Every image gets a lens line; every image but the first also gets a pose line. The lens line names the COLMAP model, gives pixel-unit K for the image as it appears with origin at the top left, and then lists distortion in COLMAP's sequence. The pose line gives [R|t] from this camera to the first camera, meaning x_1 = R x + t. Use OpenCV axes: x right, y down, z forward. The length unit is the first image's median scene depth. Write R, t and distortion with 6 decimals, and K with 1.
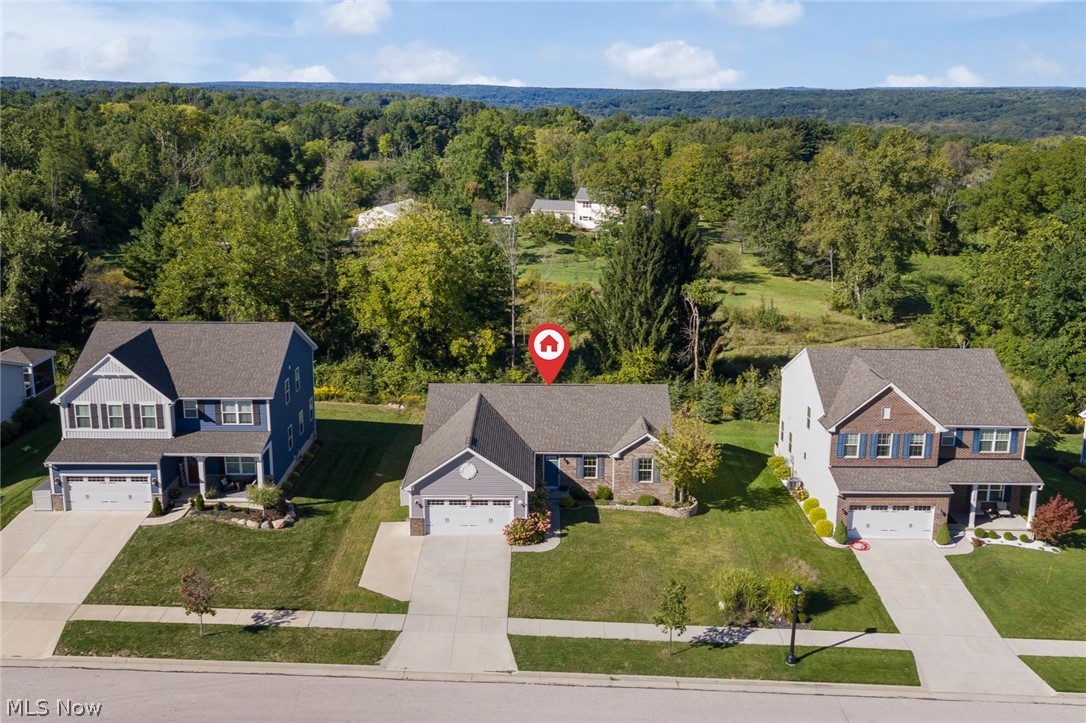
lens RADIAL K [[911.0, 0, 543.0], [0, 911.0, 361.5], [0, 0, 1]] dist [0.014781, -0.001578]
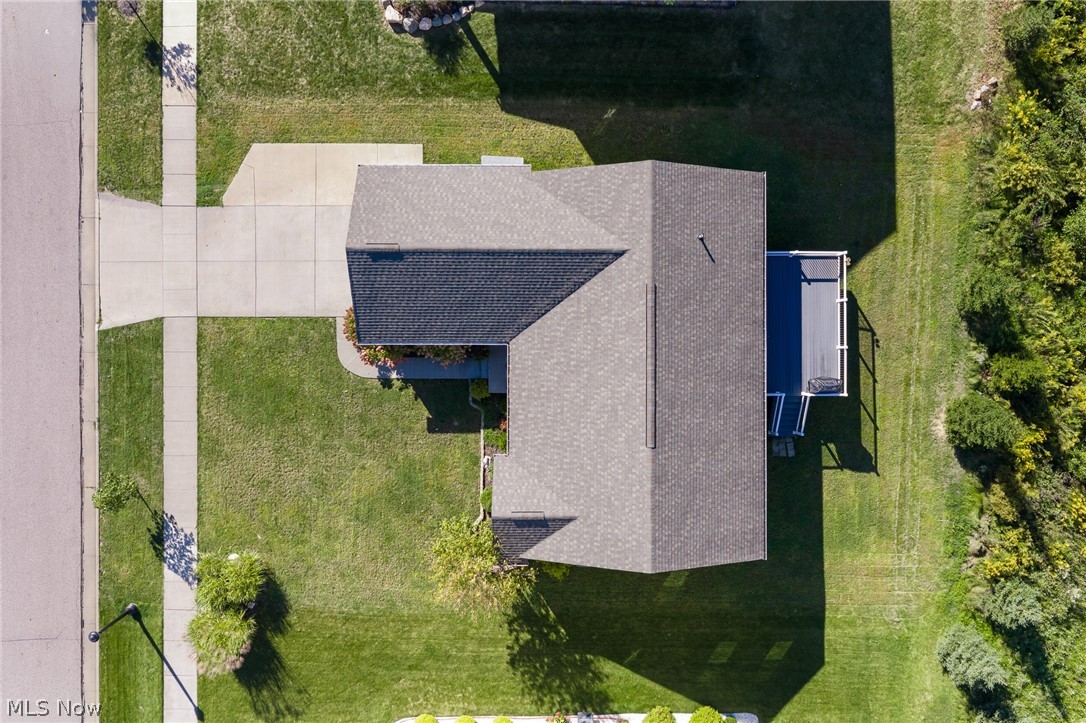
lens RADIAL K [[911.0, 0, 543.0], [0, 911.0, 361.5], [0, 0, 1]] dist [0.014781, -0.001578]
pose [[-0.004348, 0.999199, -0.039785, 0.041878], [-0.334768, 0.036035, 0.941611, -0.713507], [0.942291, 0.017413, 0.334343, 1.042083]]
